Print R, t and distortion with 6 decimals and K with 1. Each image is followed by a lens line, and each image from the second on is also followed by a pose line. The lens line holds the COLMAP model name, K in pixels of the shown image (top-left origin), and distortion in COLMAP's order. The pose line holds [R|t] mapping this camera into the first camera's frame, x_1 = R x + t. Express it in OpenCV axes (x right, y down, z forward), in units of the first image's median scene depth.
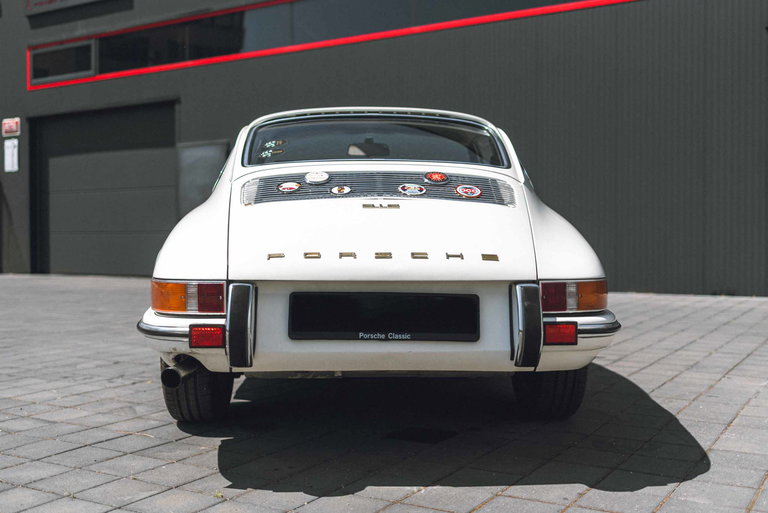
lens RADIAL K [[814.2, 0, 384.0], [0, 814.2, 256.5], [0, 0, 1]] dist [-0.004846, 0.001896]
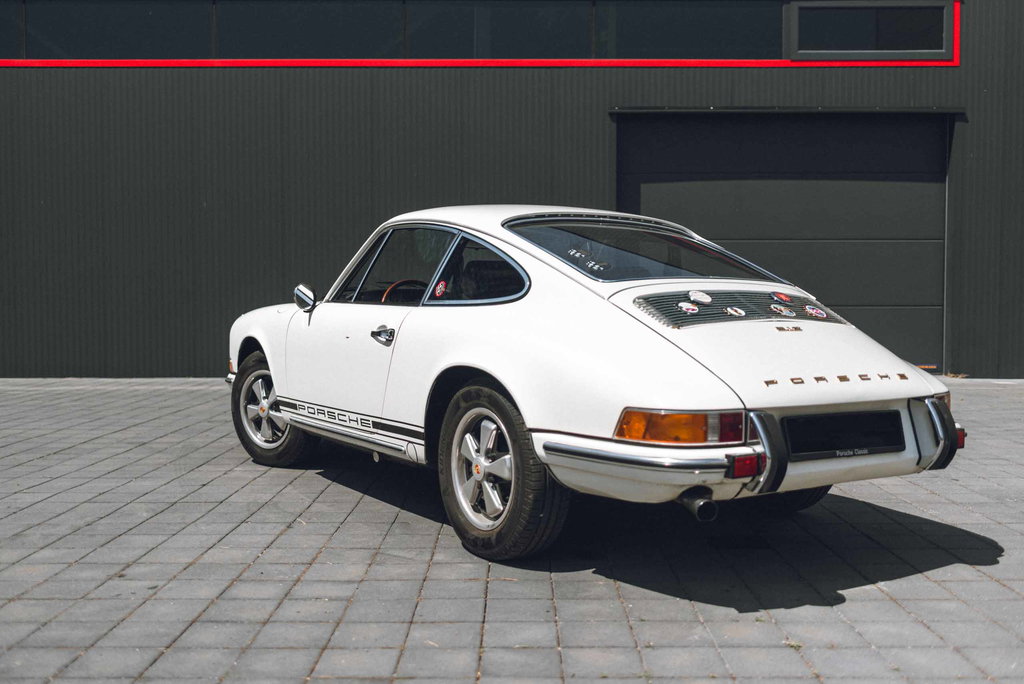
lens RADIAL K [[964.9, 0, 512.0], [0, 964.9, 342.0], [0, 0, 1]] dist [-0.010432, 0.001150]
pose [[0.859241, -0.016108, 0.511317, -0.155046], [0.008580, 0.999817, 0.017080, -0.011291], [-0.511499, -0.010288, 0.859222, 0.018183]]
